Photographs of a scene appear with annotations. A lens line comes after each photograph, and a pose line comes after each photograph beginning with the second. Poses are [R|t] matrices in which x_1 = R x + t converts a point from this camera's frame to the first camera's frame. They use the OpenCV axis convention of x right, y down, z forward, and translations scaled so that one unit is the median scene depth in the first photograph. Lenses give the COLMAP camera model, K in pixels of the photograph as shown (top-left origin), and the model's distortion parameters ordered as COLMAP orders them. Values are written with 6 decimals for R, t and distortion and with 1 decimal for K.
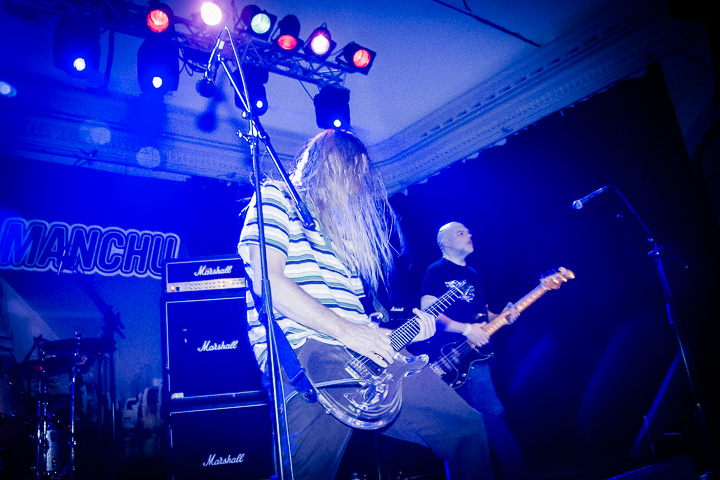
lens RADIAL K [[601.9, 0, 330.4], [0, 601.9, 240.2], [0, 0, 1]] dist [-0.095470, 0.009654]
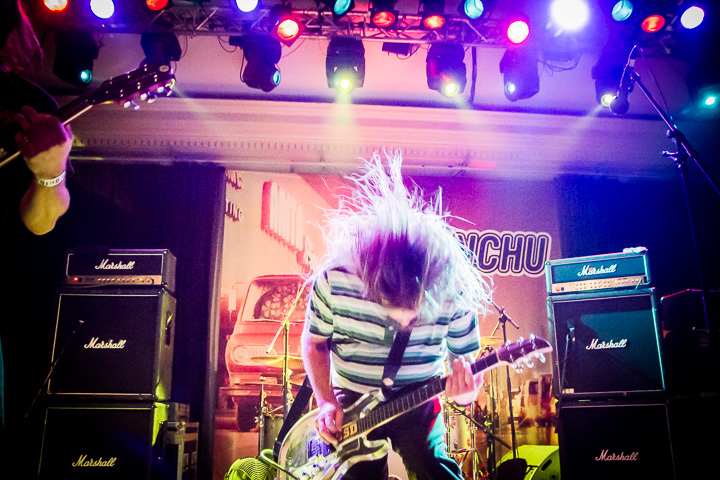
lens RADIAL K [[587.1, 0, 358.4], [0, 587.1, 259.2], [0, 0, 1]] dist [-0.121834, 0.105977]
pose [[0.859335, -0.040295, -0.509824, -0.032680], [0.064464, 0.997474, 0.029821, -0.017479], [0.507334, -0.058492, 0.859762, -0.034176]]
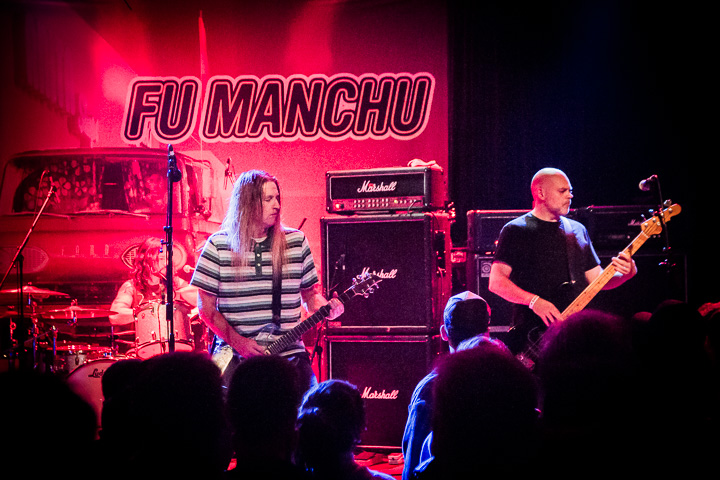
lens RADIAL K [[1419.8, 0, 360.5], [0, 1419.8, 270.0], [0, 0, 1]] dist [0.196548, -0.312211]
pose [[0.836493, 0.090866, -0.540391, 0.691232], [0.096026, 0.946589, 0.307811, -0.358542], [0.539498, -0.309373, 0.783090, -0.509727]]
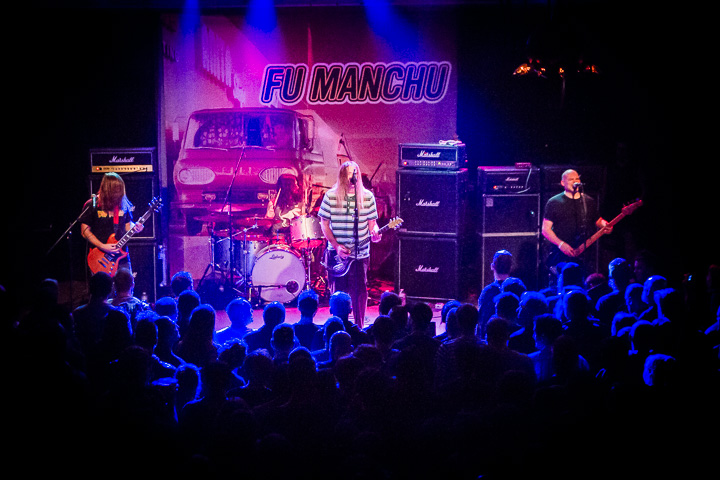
lens RADIAL K [[1637.2, 0, 360.0], [0, 1637.2, 240.0], [0, 0, 1]] dist [-0.008610, -0.087070]
pose [[0.865265, 0.169500, -0.471790, 1.282401], [0.061509, 0.898100, 0.435468, -1.220453], [0.497527, -0.405815, 0.766669, -1.849279]]
